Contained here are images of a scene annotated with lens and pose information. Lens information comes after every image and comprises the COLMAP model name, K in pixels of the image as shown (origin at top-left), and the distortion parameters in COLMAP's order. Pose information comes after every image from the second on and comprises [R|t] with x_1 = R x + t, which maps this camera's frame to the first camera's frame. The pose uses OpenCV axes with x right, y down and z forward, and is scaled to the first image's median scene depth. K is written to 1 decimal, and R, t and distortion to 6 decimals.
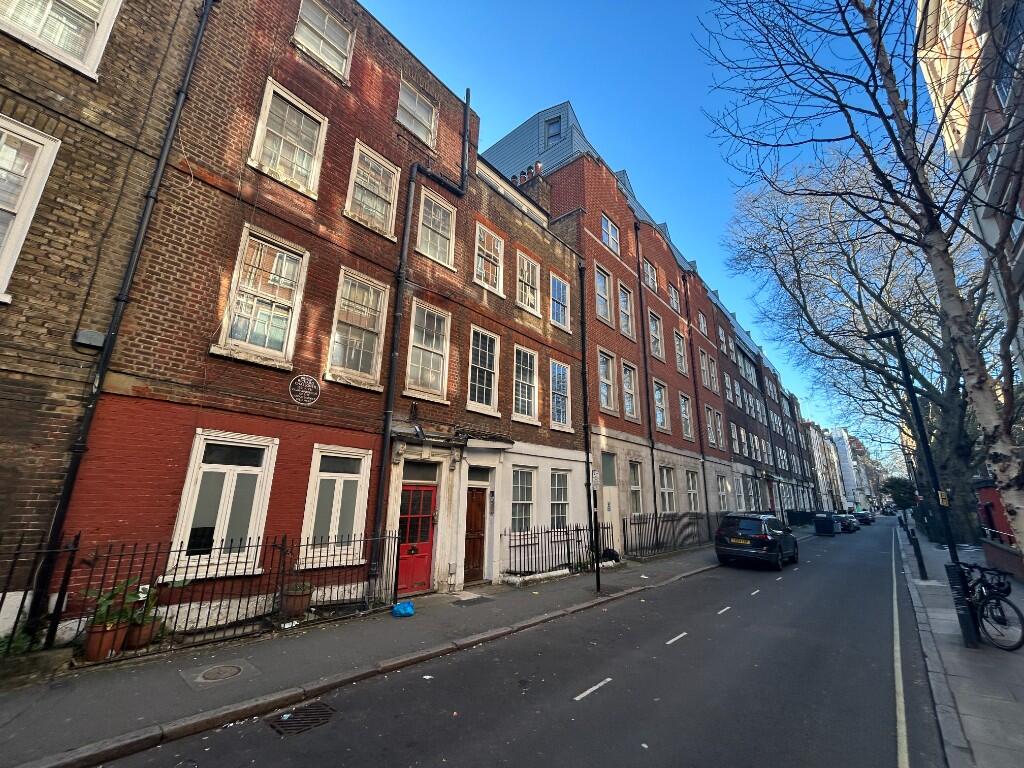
lens RADIAL K [[415.1, 0, 512.0], [0, 415.1, 384.0], [0, 0, 1]] dist [-0.000799, 0.000176]
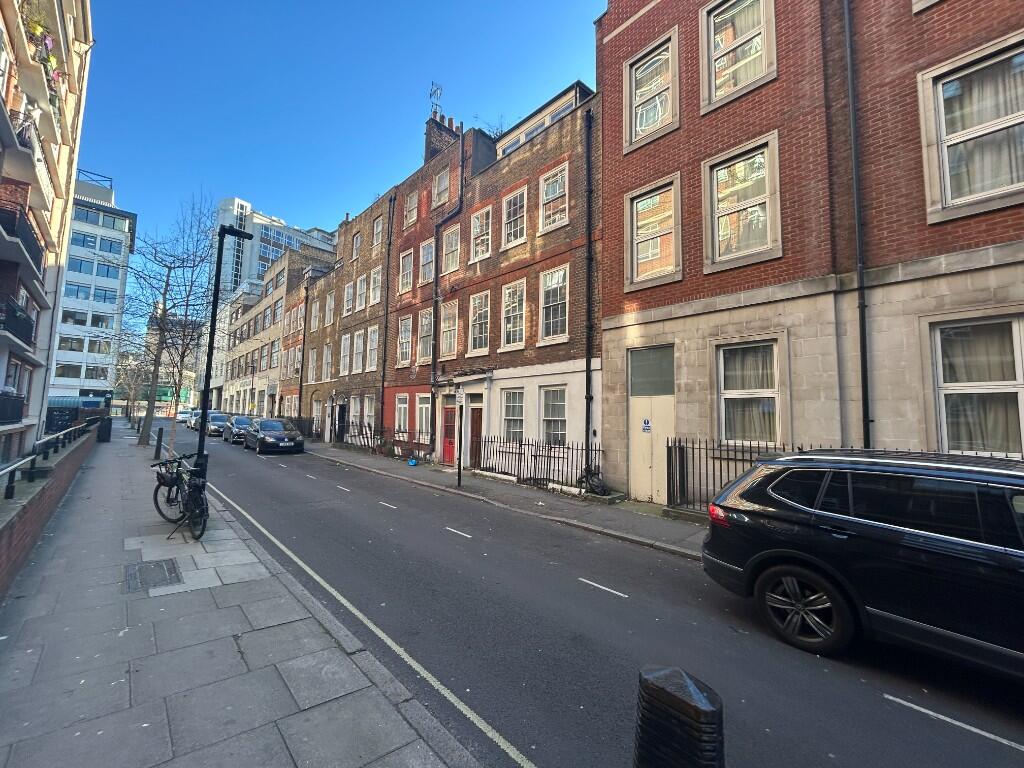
lens RADIAL K [[415.1, 0, 512.0], [0, 415.1, 384.0], [0, 0, 1]] dist [-0.000799, 0.000176]
pose [[-0.092387, -0.104294, -0.990246, 1.620229], [0.240340, 0.962759, -0.123822, 0.455040], [0.966282, -0.249436, -0.063880, 1.482312]]
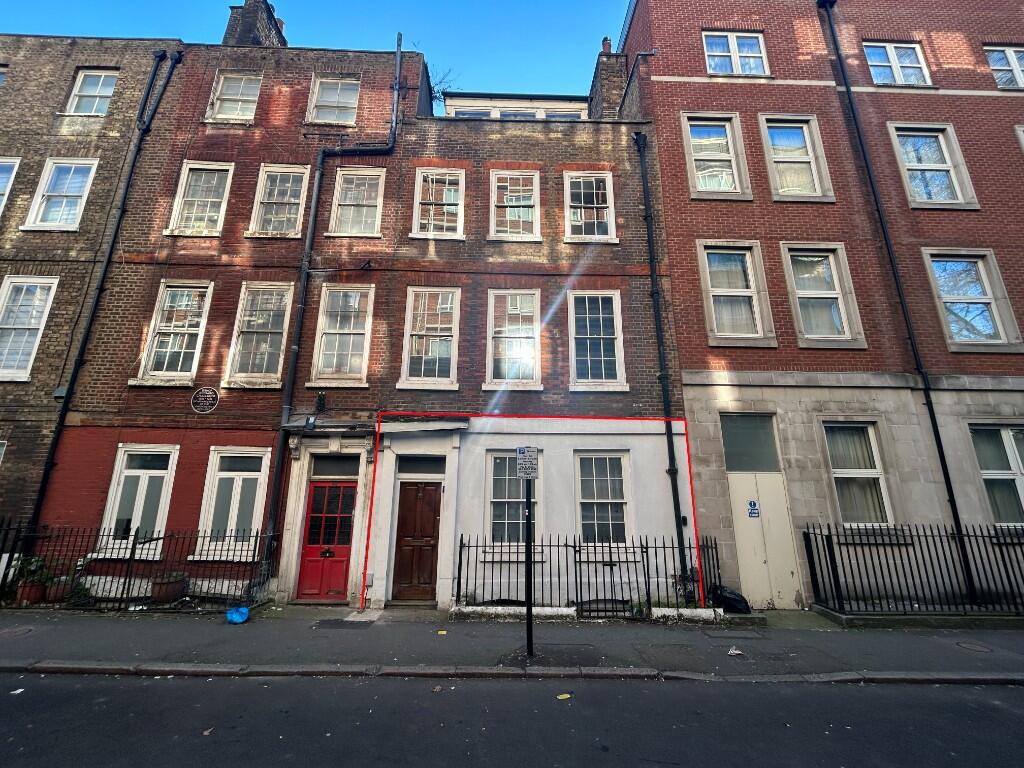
lens RADIAL K [[415.1, 0, 512.0], [0, 415.1, 384.0], [0, 0, 1]] dist [-0.000799, 0.000176]
pose [[0.679246, -0.199583, -0.706251, 0.764866], [0.197807, 0.976487, -0.085707, 0.203667], [0.706751, -0.081486, 0.702754, 0.697209]]
